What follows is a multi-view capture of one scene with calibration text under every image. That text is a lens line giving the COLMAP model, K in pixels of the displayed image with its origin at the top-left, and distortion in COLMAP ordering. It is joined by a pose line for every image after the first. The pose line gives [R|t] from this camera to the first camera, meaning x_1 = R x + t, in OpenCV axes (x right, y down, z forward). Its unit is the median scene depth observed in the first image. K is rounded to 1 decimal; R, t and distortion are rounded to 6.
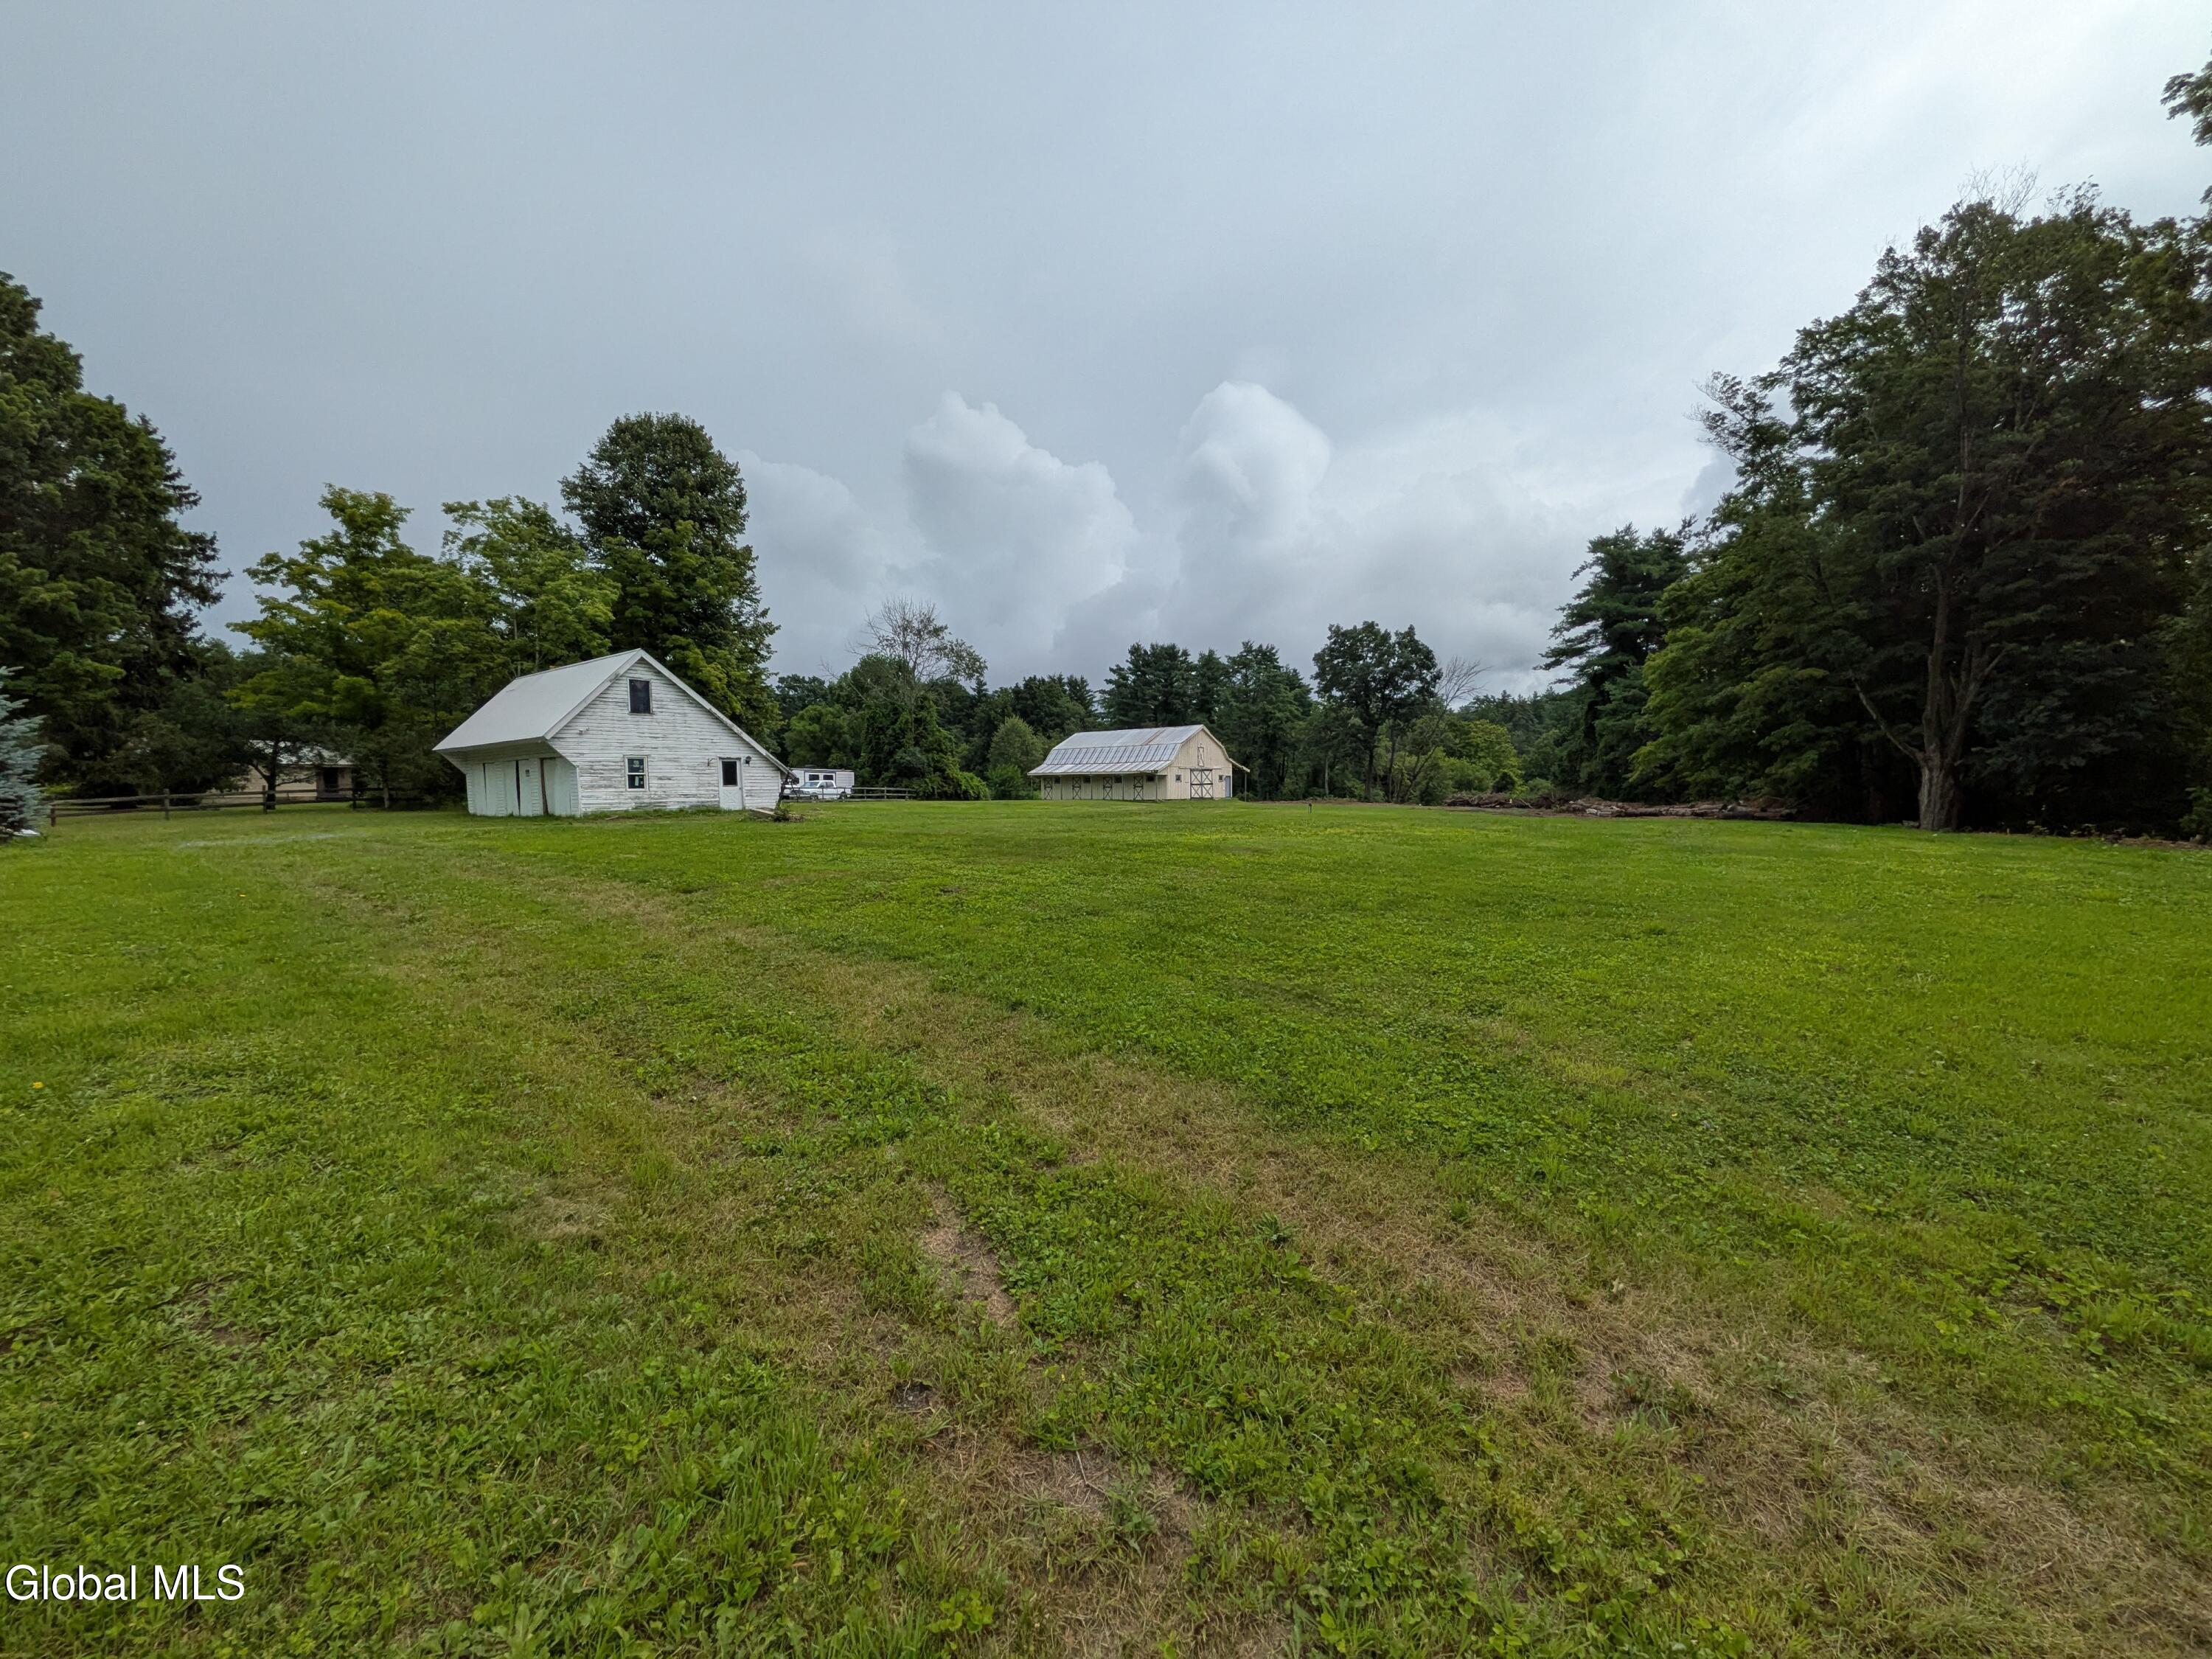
lens RADIAL K [[879.0, 0, 1106.0], [0, 879.0, 829.5], [0, 0, 1]] dist [0.000027, 0.000091]
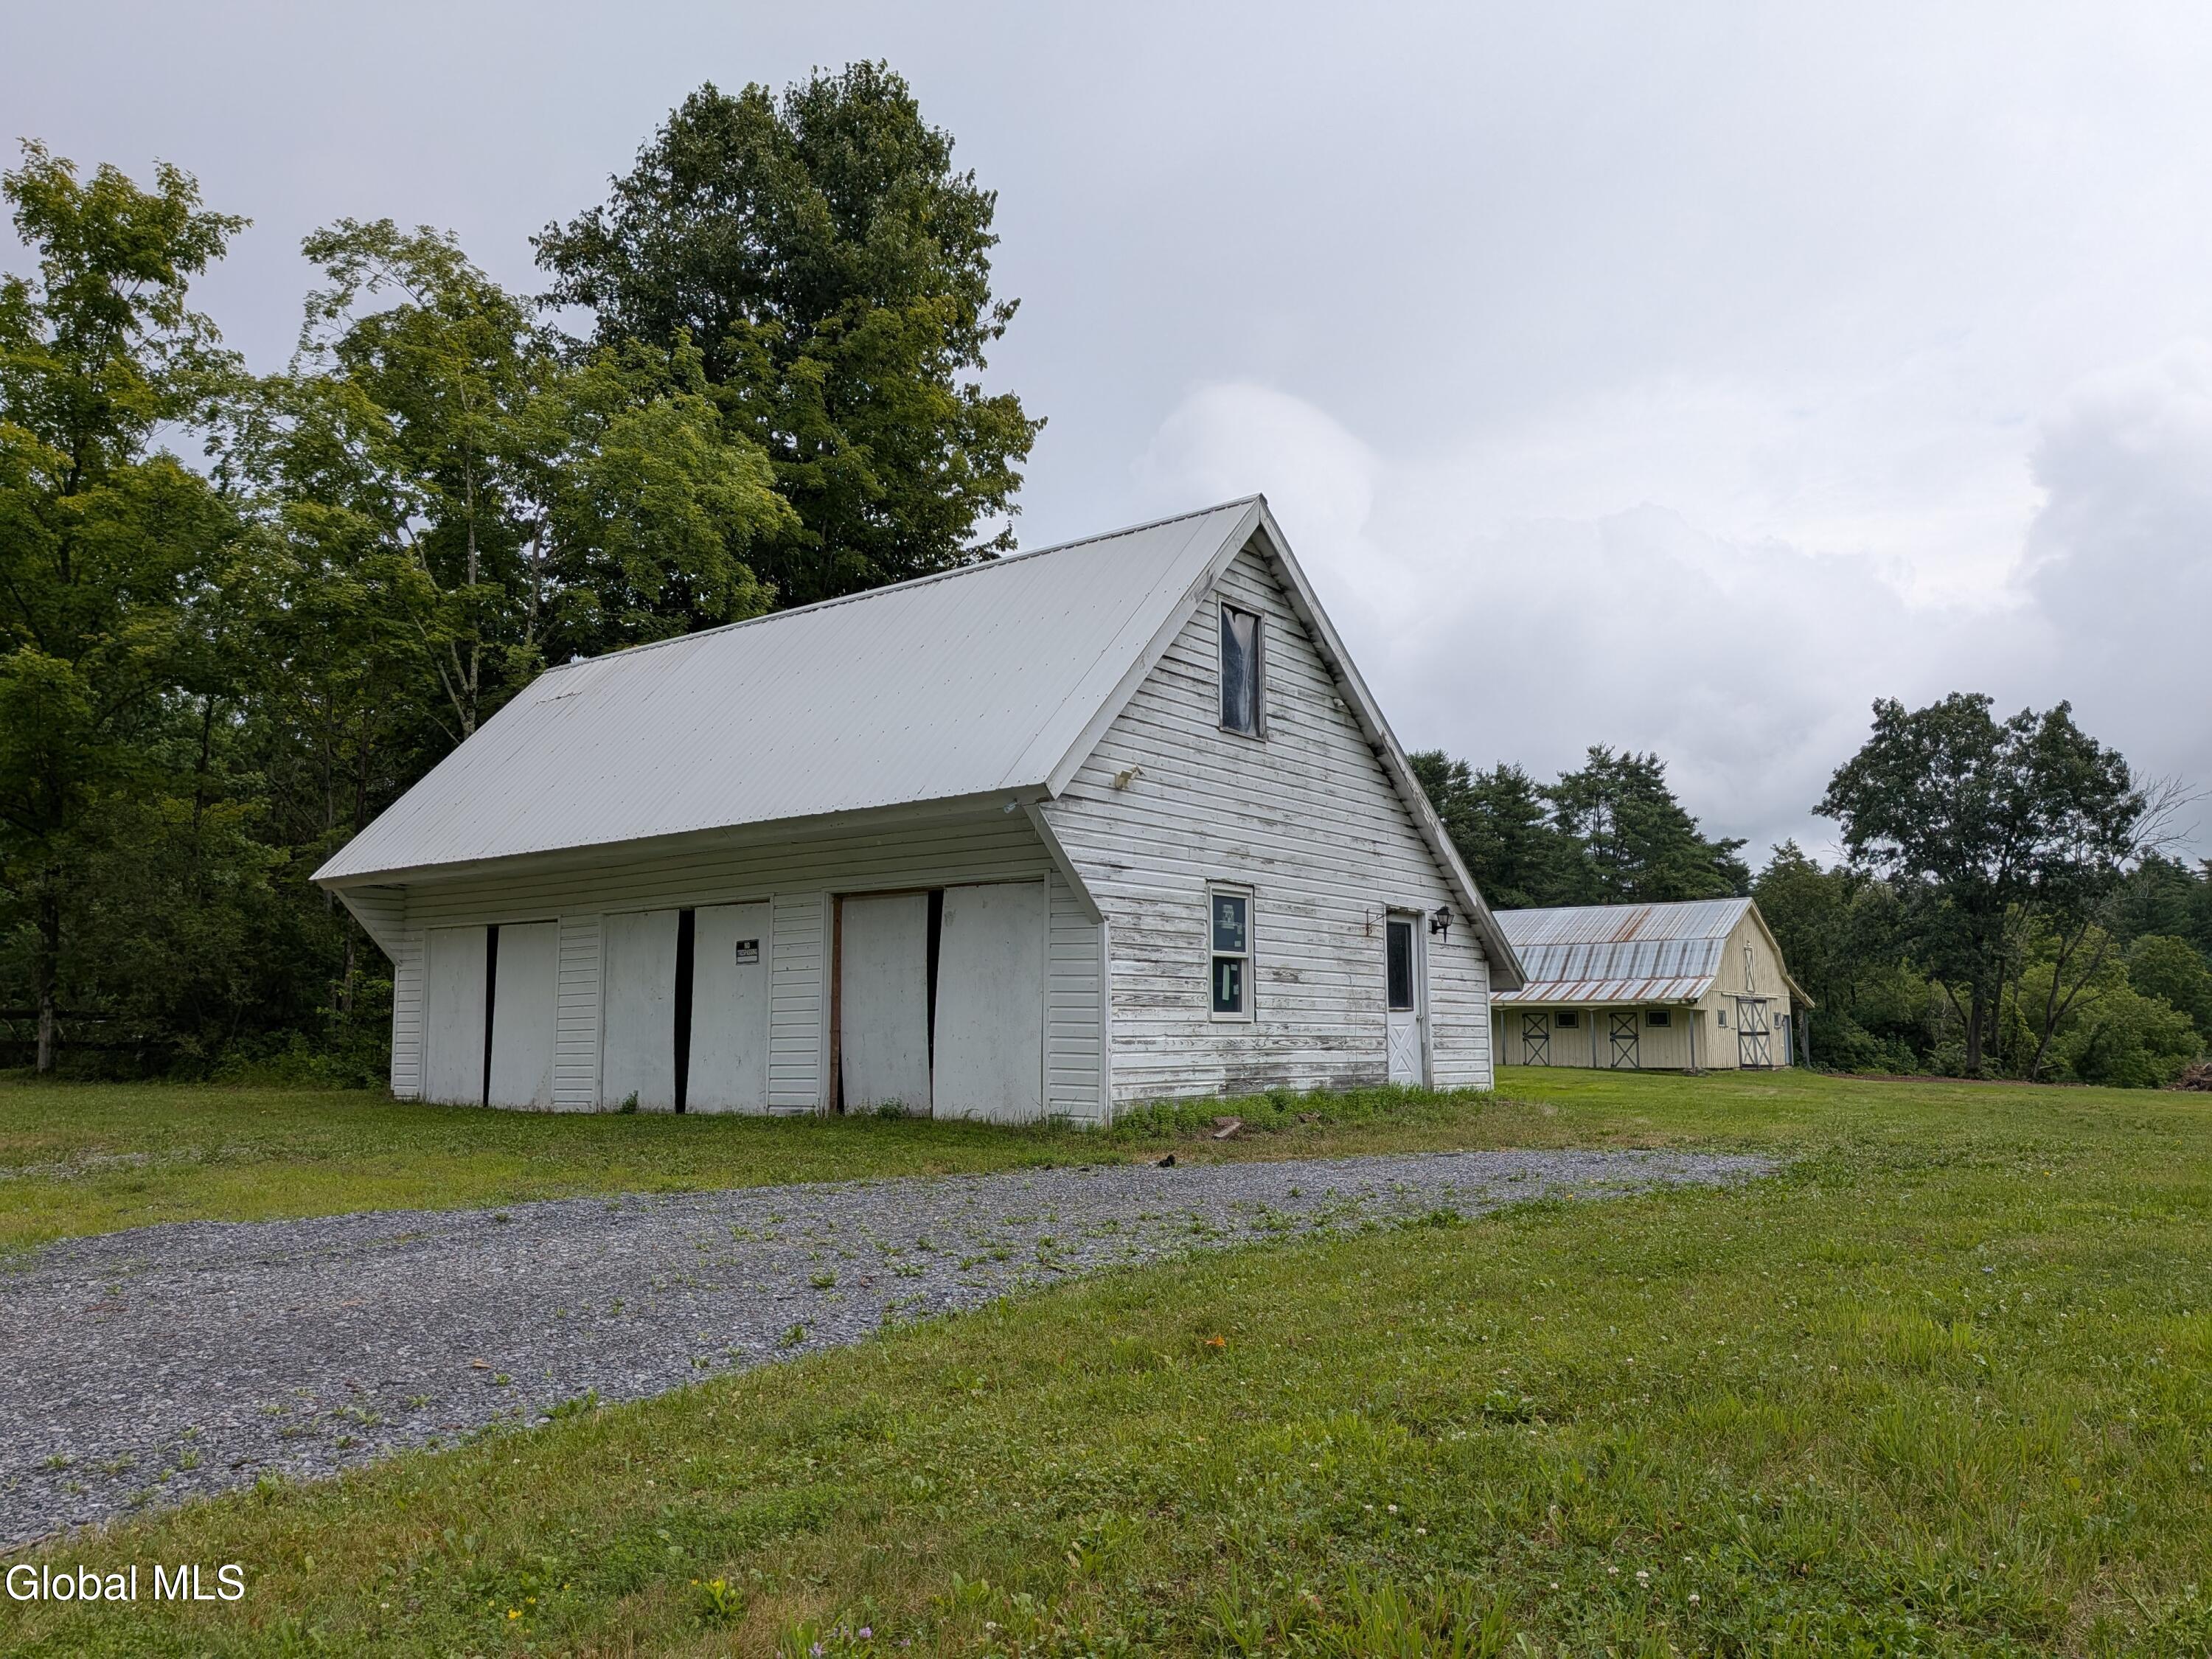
lens RADIAL K [[1632.5, 0, 1106.0], [0, 1632.5, 829.5], [0, 0, 1]] dist [-0.031945, -0.006303]
pose [[0.999876, 0.010363, 0.011841, -0.377050], [-0.008097, 0.984076, -0.177564, -0.008855], [-0.013492, 0.177447, 0.984038, 0.337283]]
